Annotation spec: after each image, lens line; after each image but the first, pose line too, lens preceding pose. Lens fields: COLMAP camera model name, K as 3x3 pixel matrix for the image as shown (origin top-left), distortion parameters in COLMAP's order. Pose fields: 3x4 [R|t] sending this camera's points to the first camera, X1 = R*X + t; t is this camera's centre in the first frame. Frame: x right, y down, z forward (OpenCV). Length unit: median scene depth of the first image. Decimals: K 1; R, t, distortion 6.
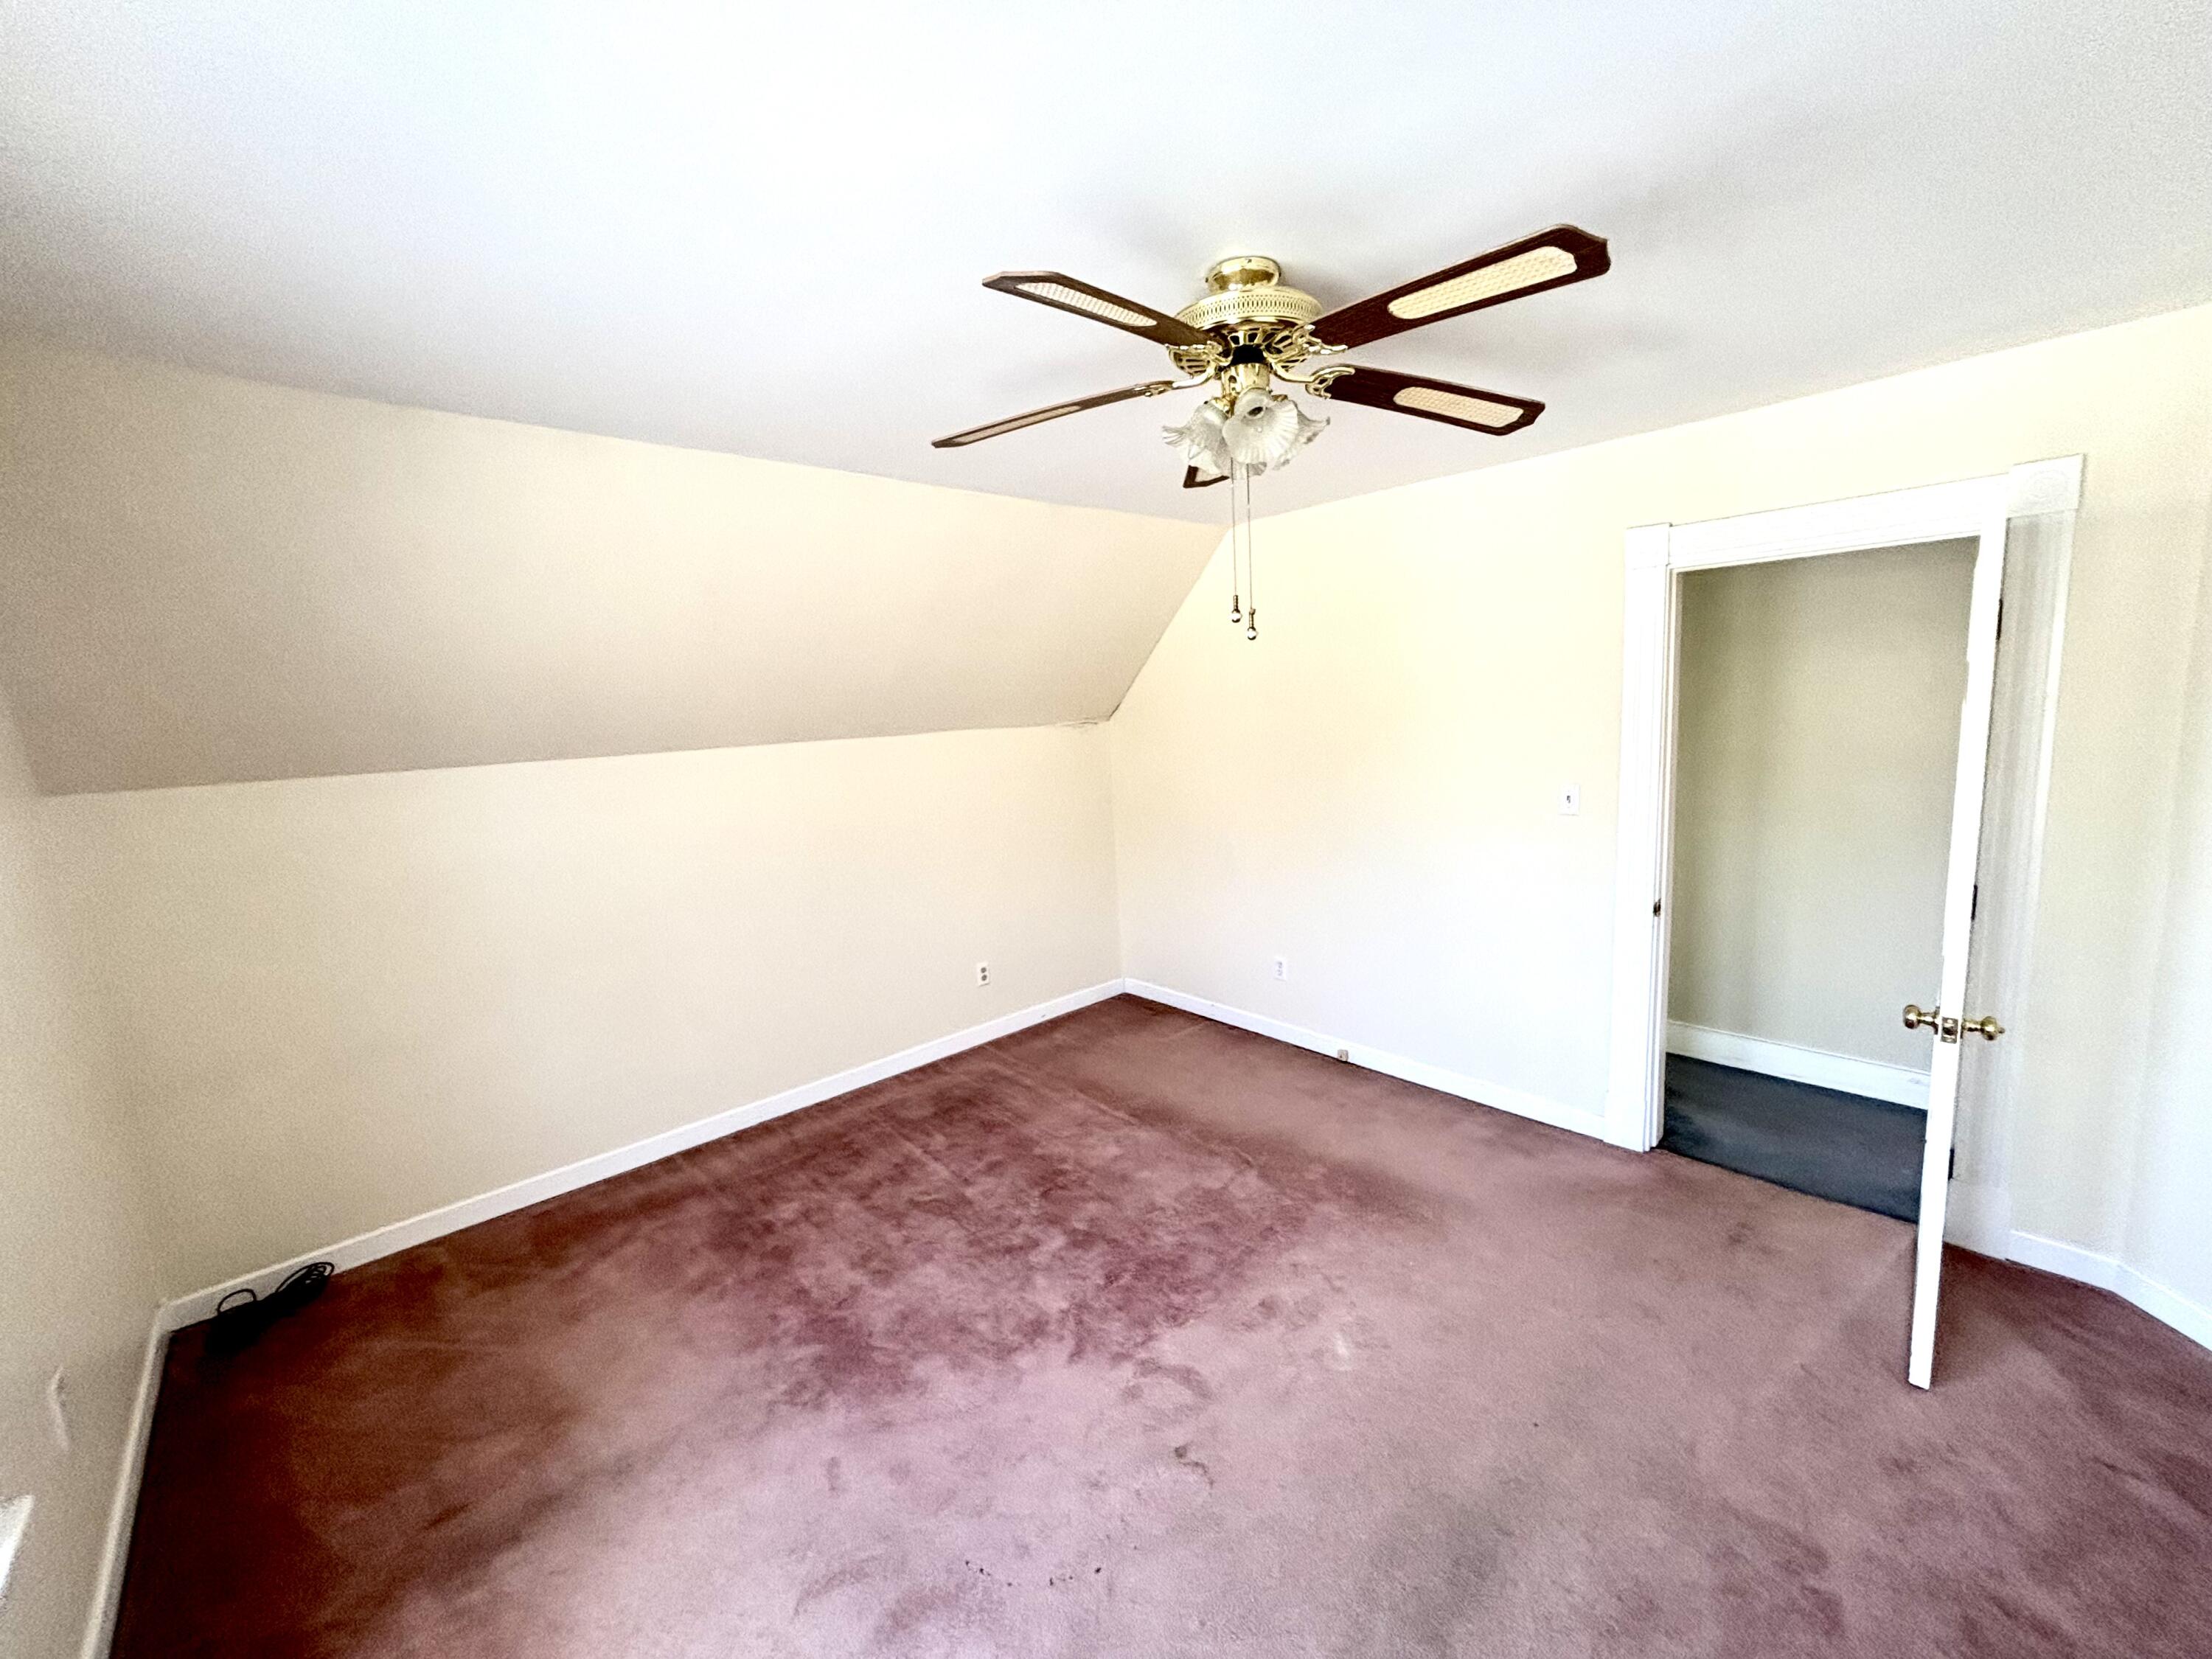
lens RADIAL K [[894.5, 0, 1106.4], [0, 894.5, 825.0], [0, 0, 1]] dist [0.002654, 0.000178]
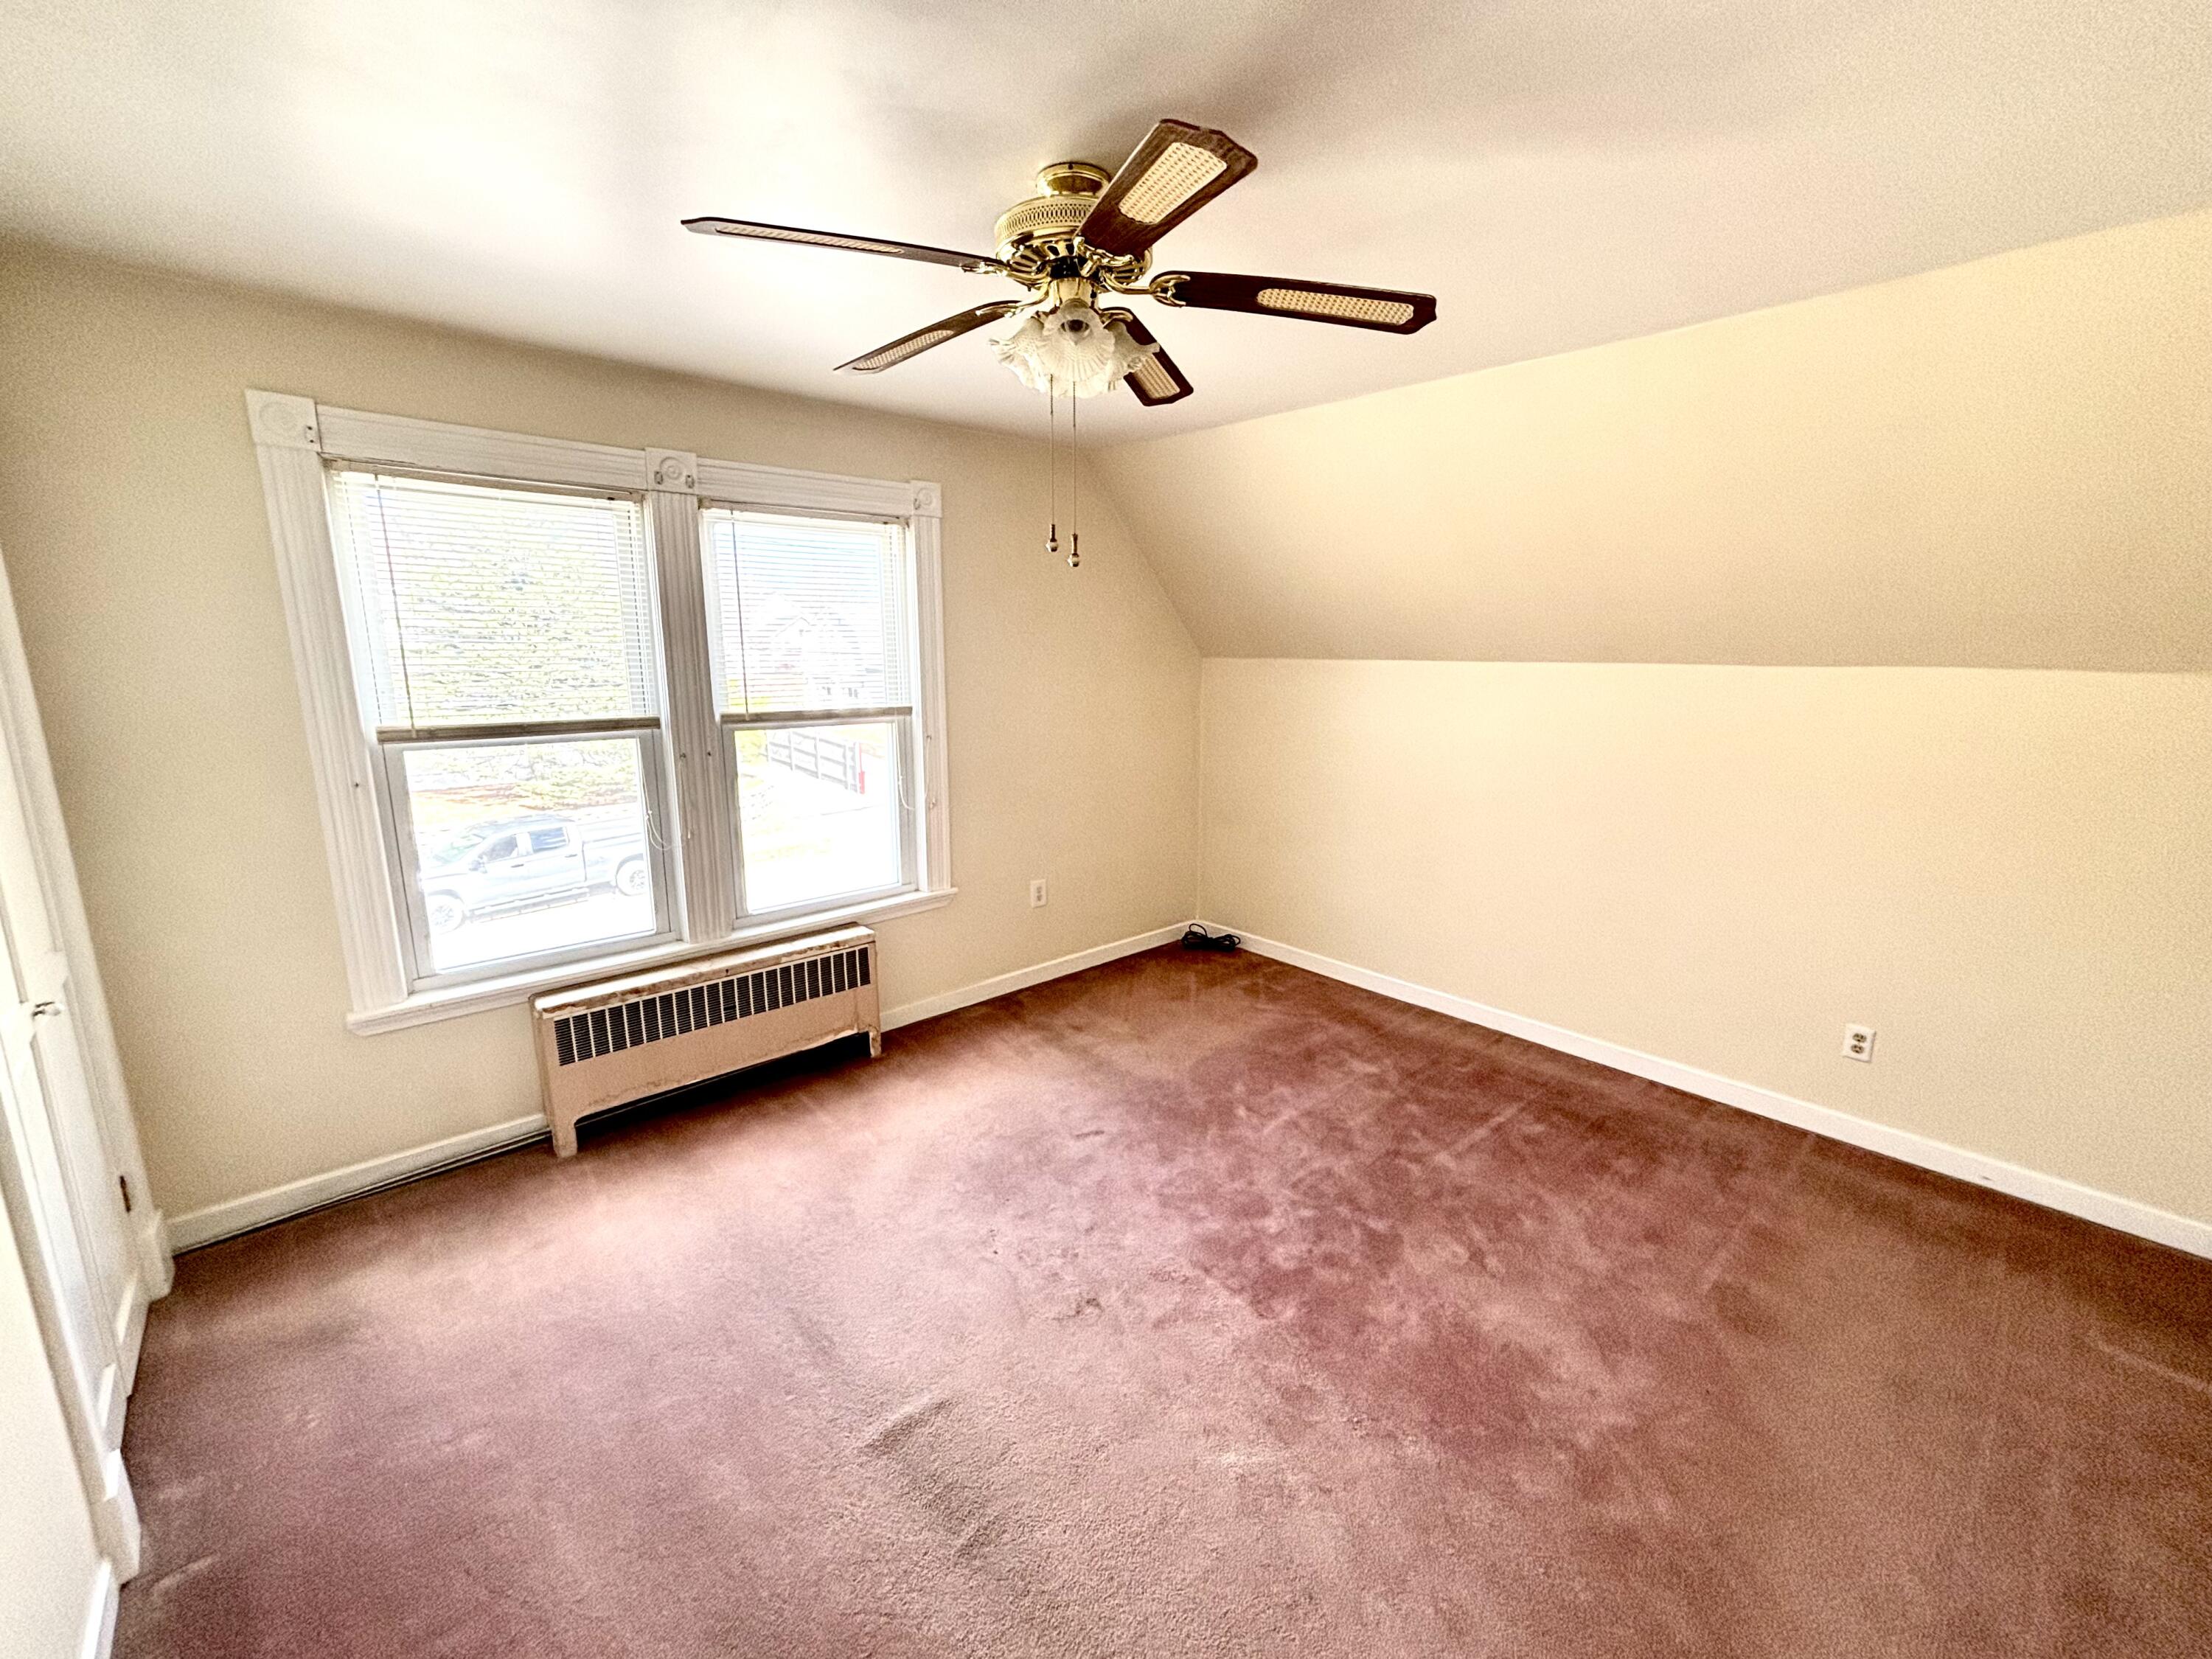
lens RADIAL K [[894.5, 0, 1106.4], [0, 894.5, 825.0], [0, 0, 1]] dist [0.002654, 0.000178]
pose [[-0.010325, 0.247268, -0.968892, 0.760488], [-0.142399, 0.958705, 0.246186, -0.115523], [0.989755, 0.140511, 0.025312, 0.668376]]
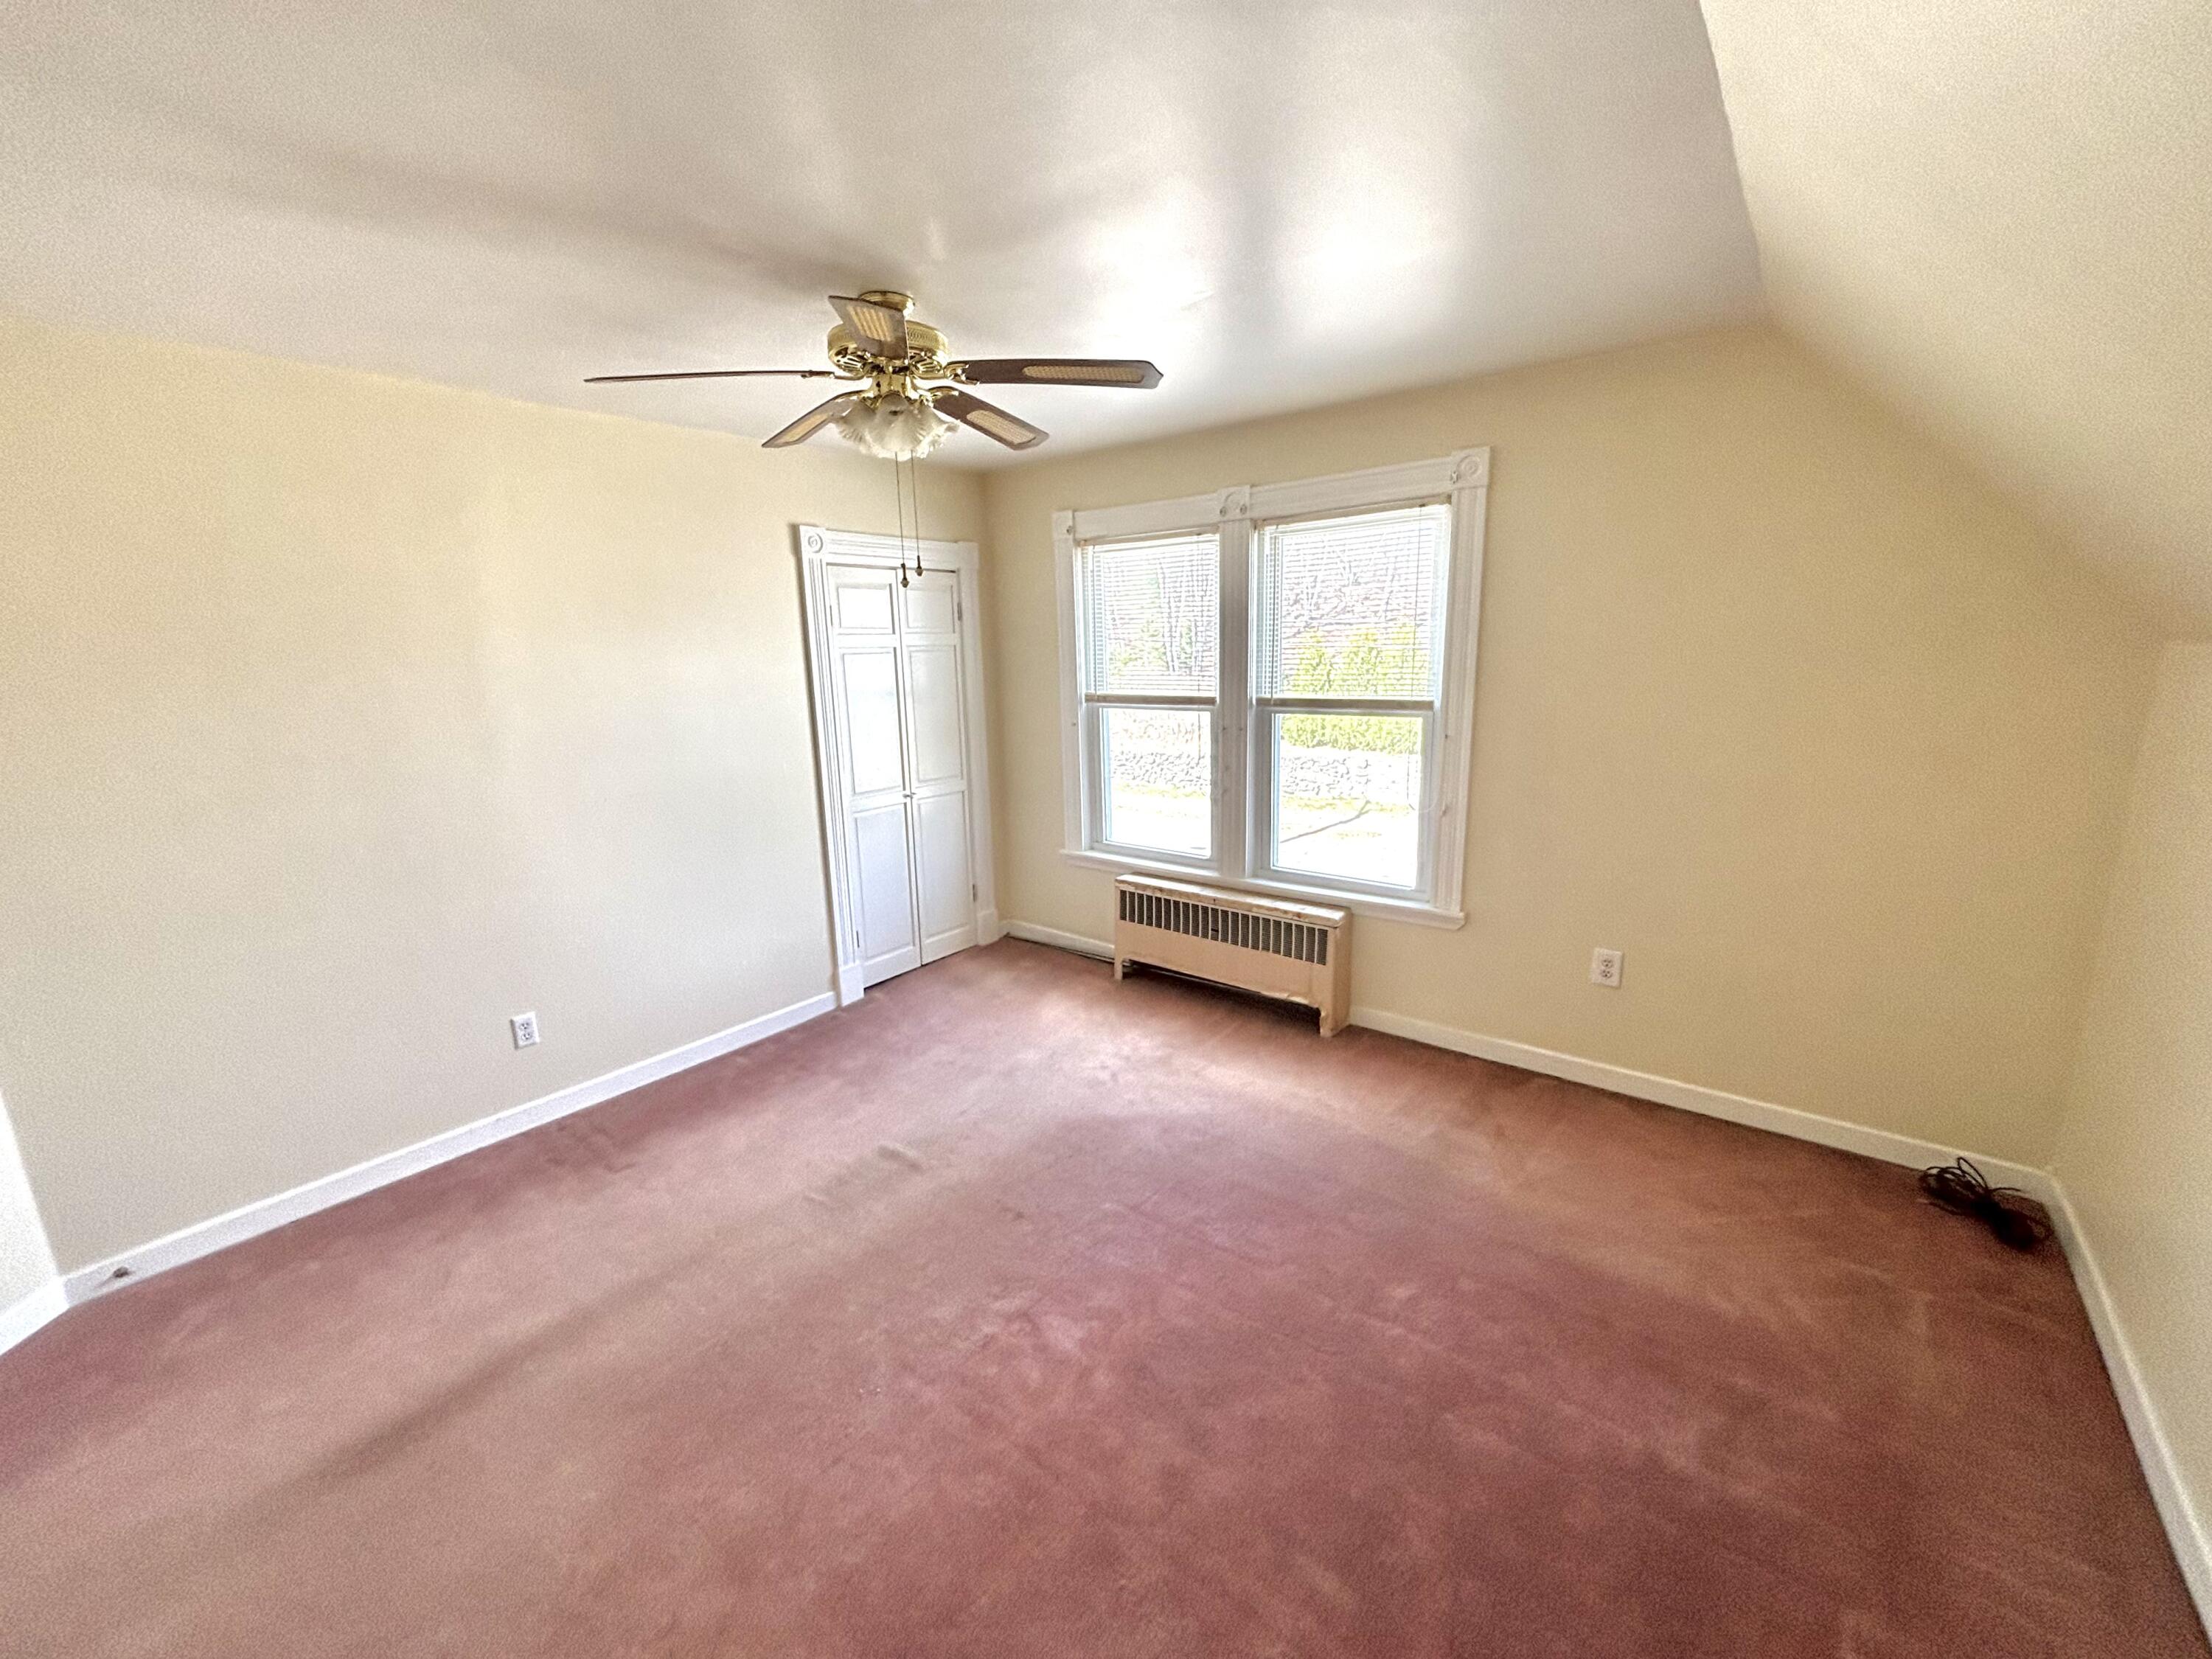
lens RADIAL K [[894.5, 0, 1106.4], [0, 894.5, 825.0], [0, 0, 1]] dist [0.002654, 0.000178]
pose [[-0.986338, 0.102745, -0.128768, 0.051497], [0.053593, 0.939278, 0.338946, -0.195468], [0.155774, 0.327414, -0.931952, 1.511220]]
